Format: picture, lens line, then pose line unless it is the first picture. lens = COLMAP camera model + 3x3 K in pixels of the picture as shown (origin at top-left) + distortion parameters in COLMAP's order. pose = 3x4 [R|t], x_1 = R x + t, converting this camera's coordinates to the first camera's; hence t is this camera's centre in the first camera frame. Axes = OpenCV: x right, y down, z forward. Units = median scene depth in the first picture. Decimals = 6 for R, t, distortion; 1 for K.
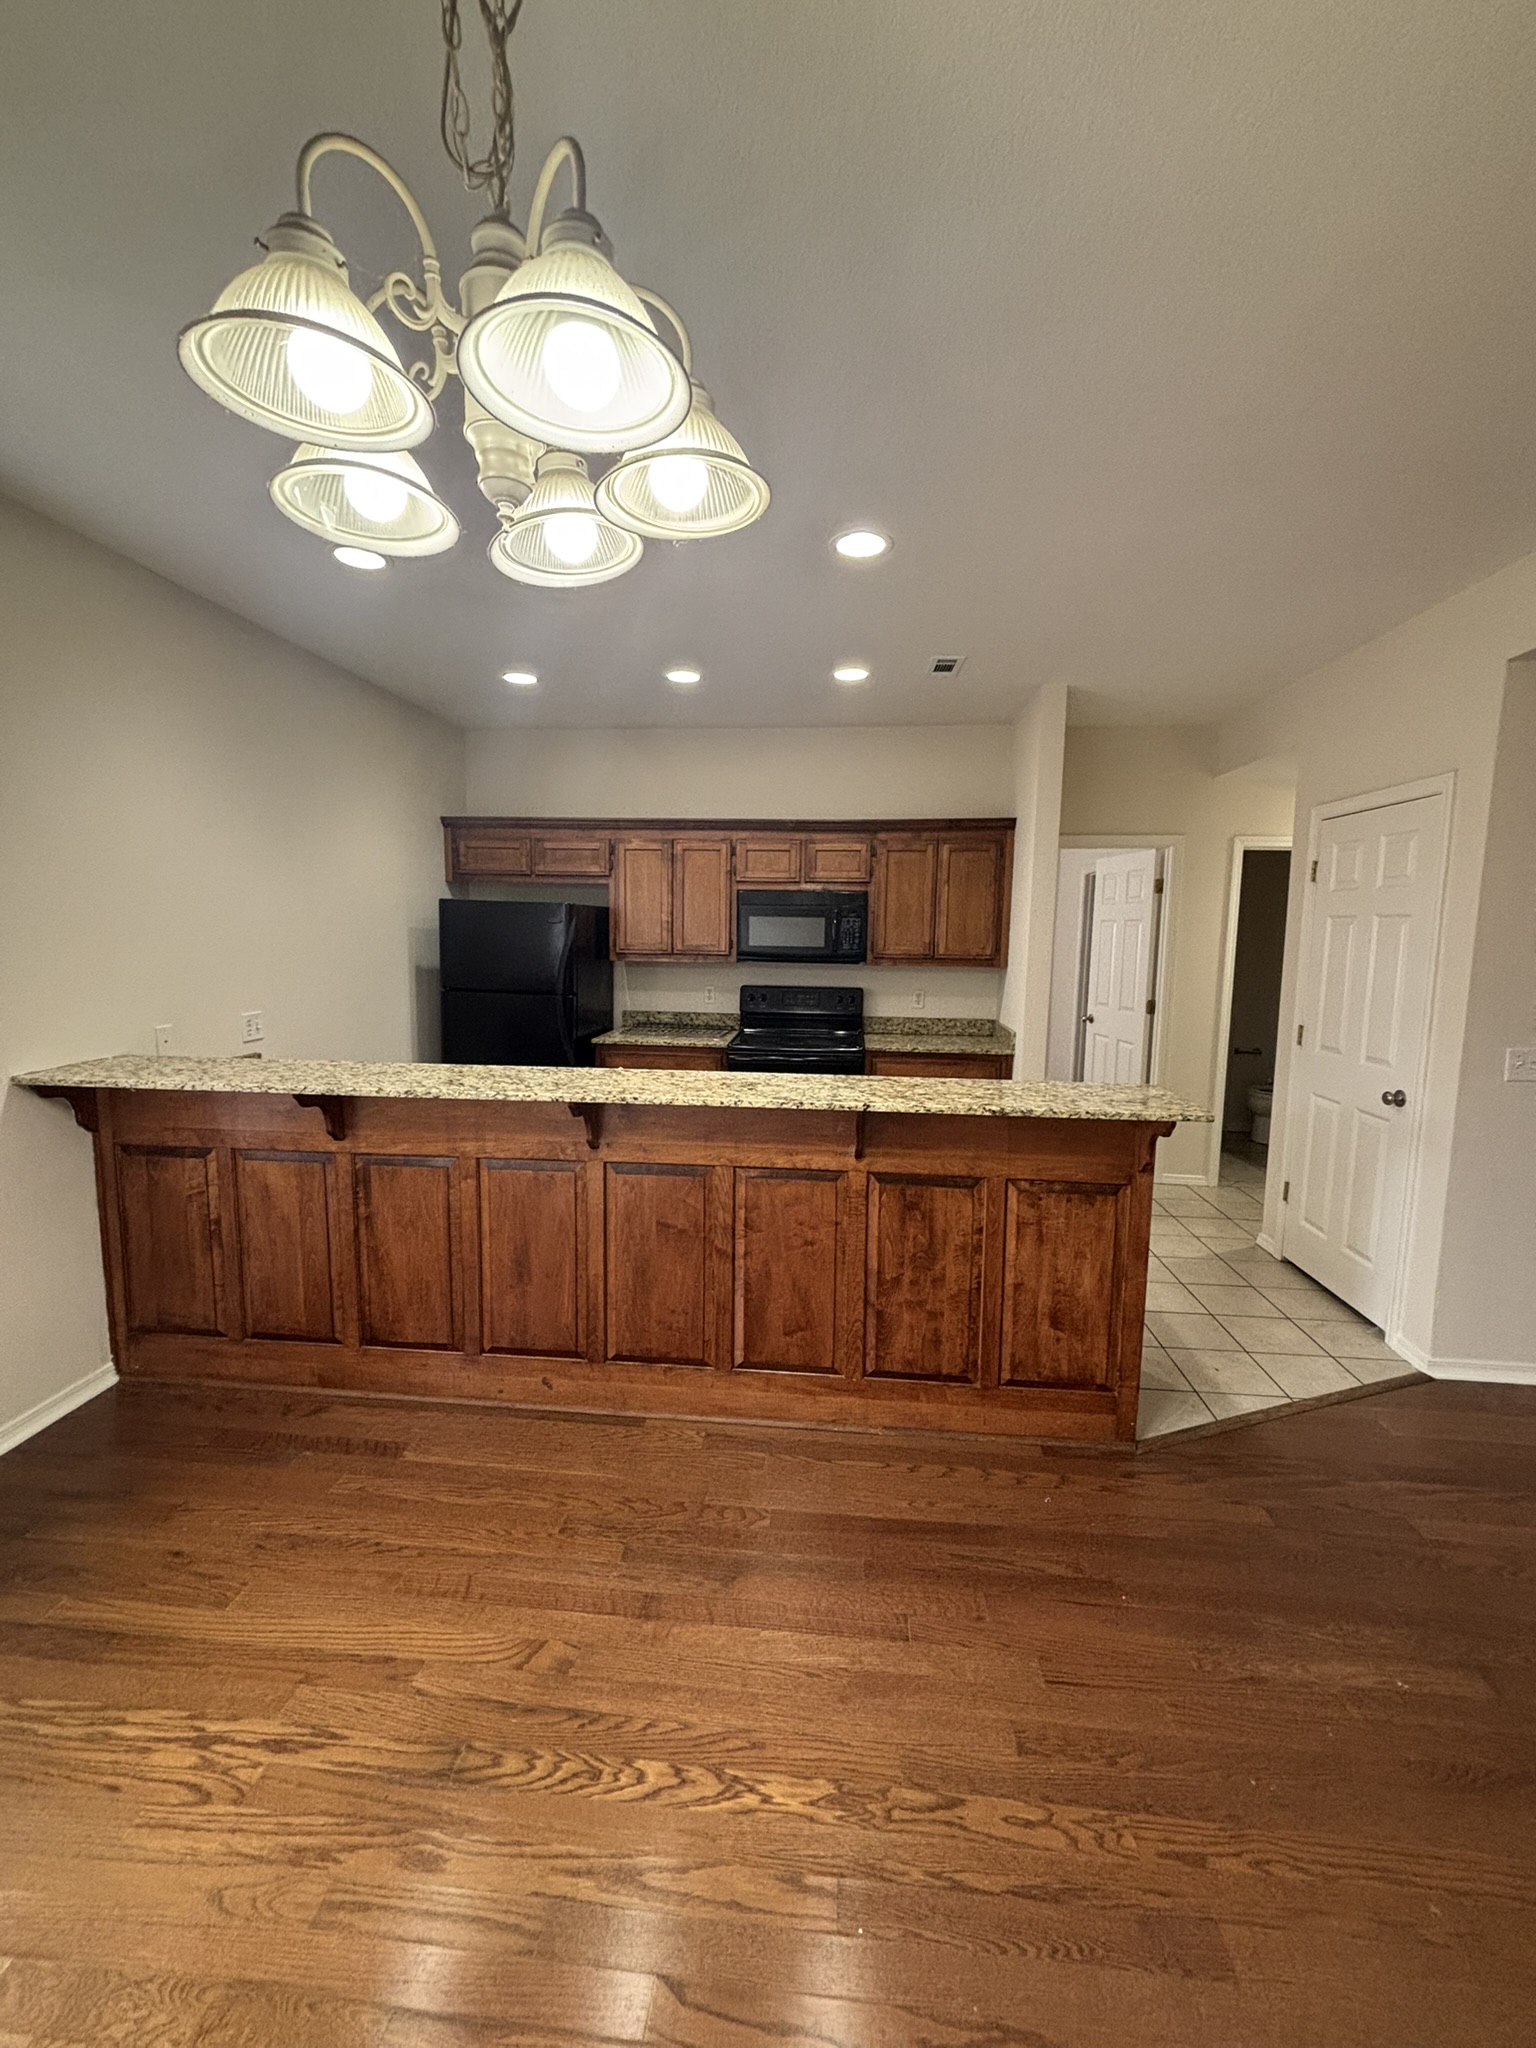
lens RADIAL K [[839.9, 0, 768.0], [0, 839.9, 1024.0], [0, 0, 1]] dist [-0.000705, -0.000160]
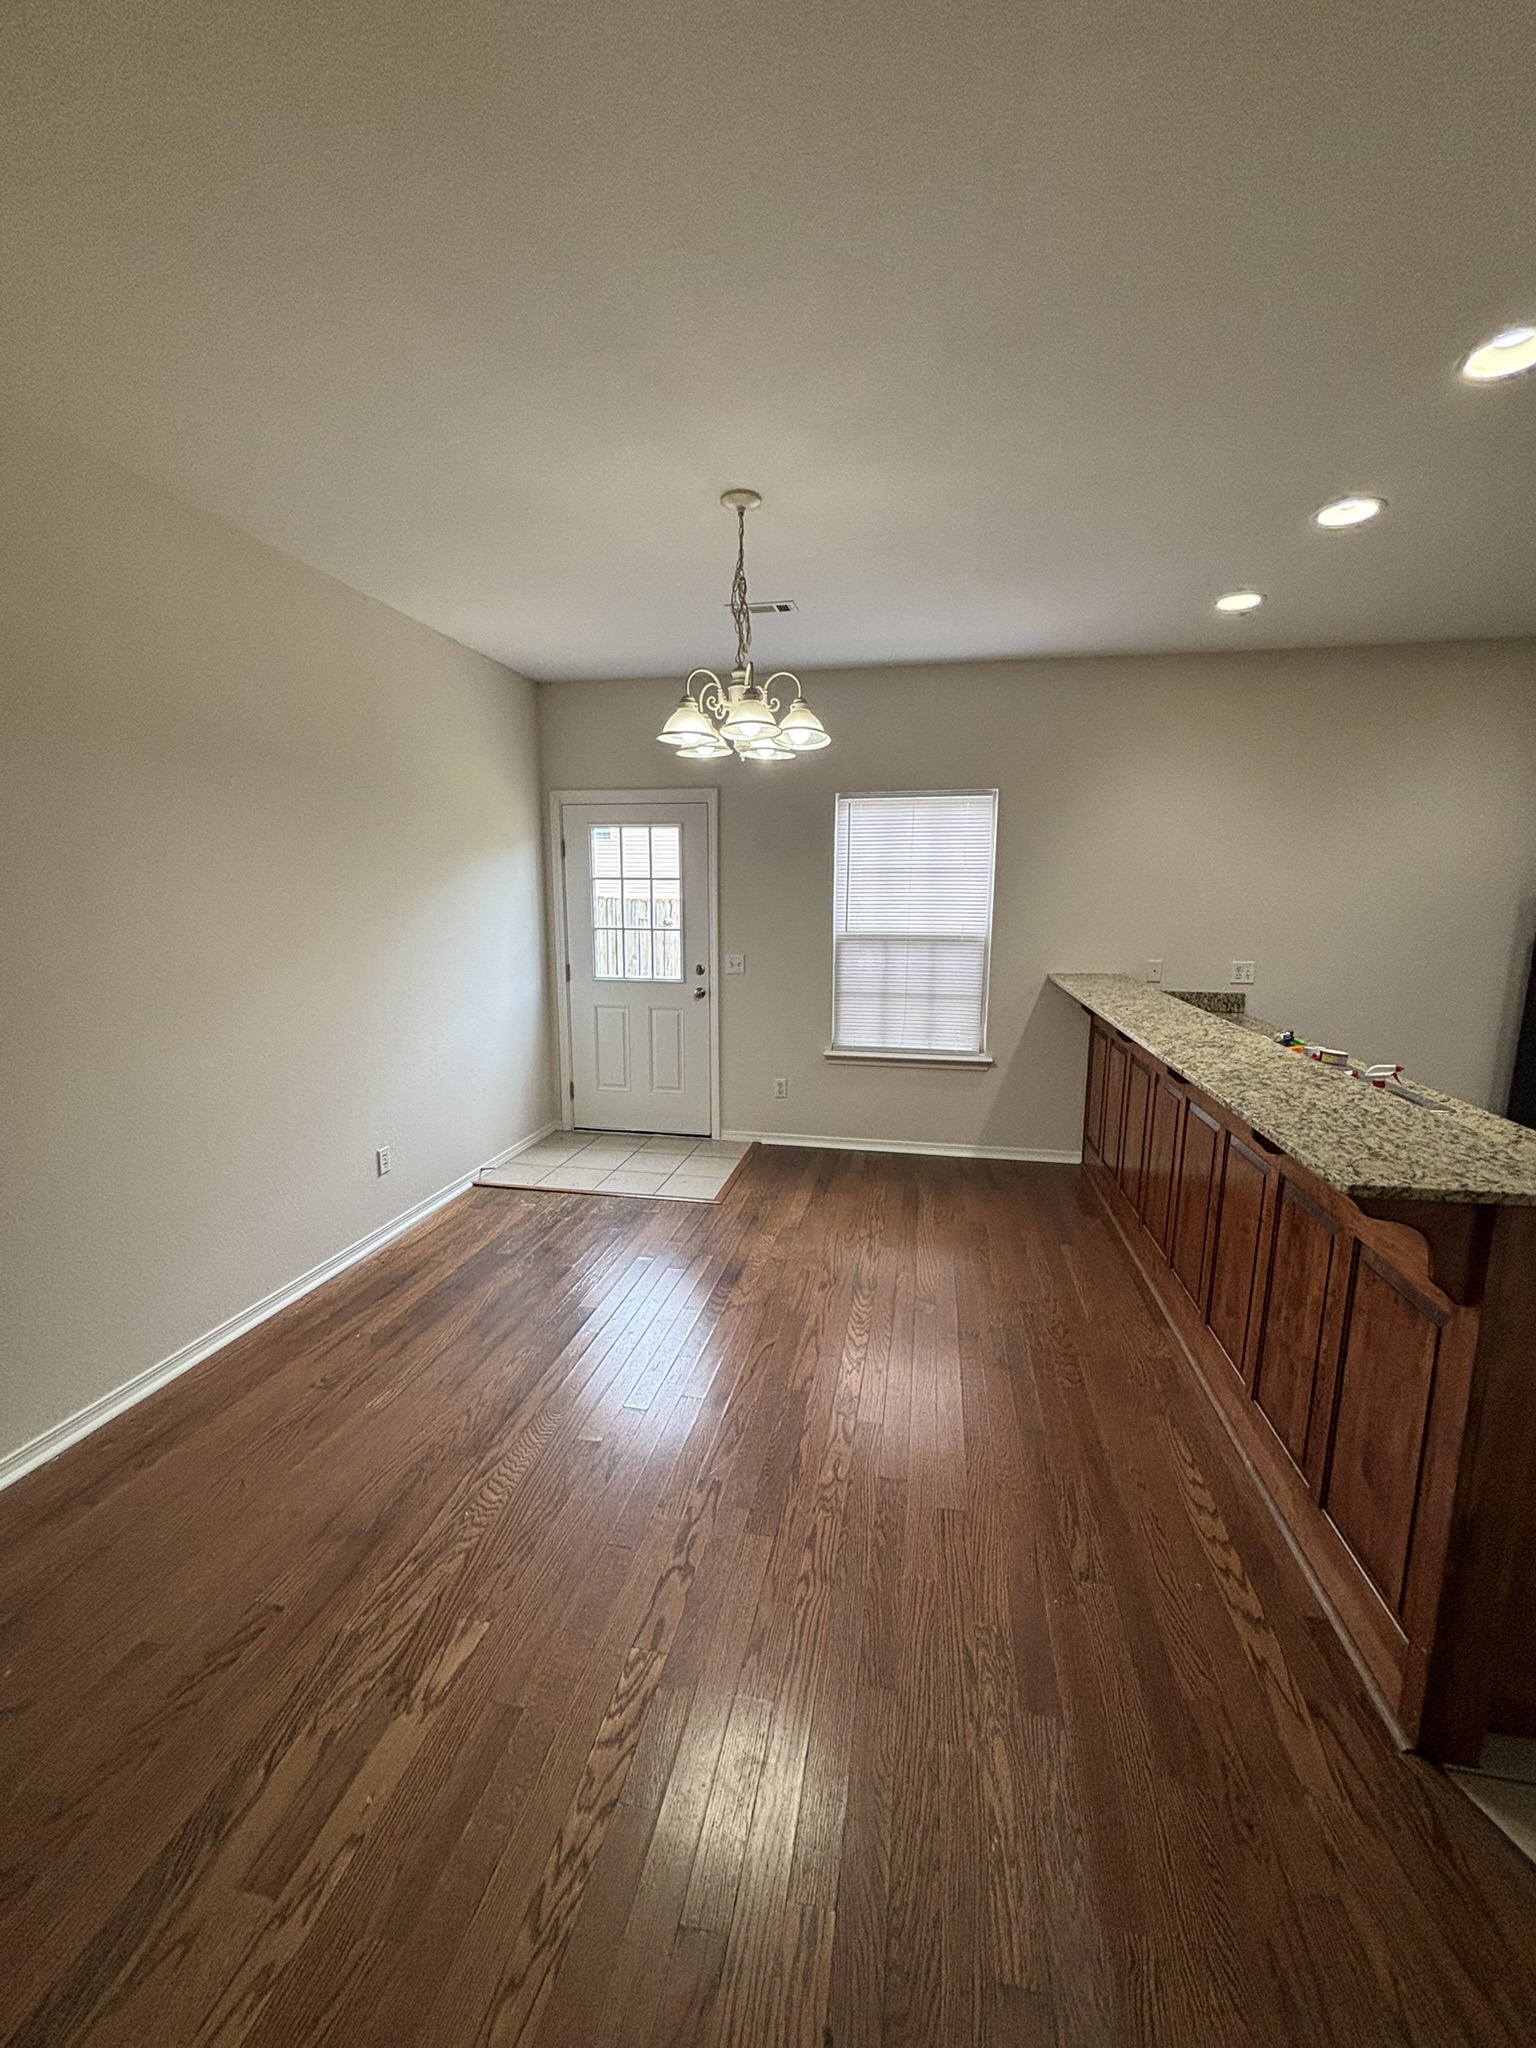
lens RADIAL K [[839.9, 0, 768.0], [0, 839.9, 1024.0], [0, 0, 1]] dist [-0.000705, -0.000160]
pose [[-0.090412, 0.149453, -0.984627, 1.319568], [-0.131541, 0.978222, 0.160559, -0.054300], [0.987179, 0.144036, -0.068783, 0.670583]]
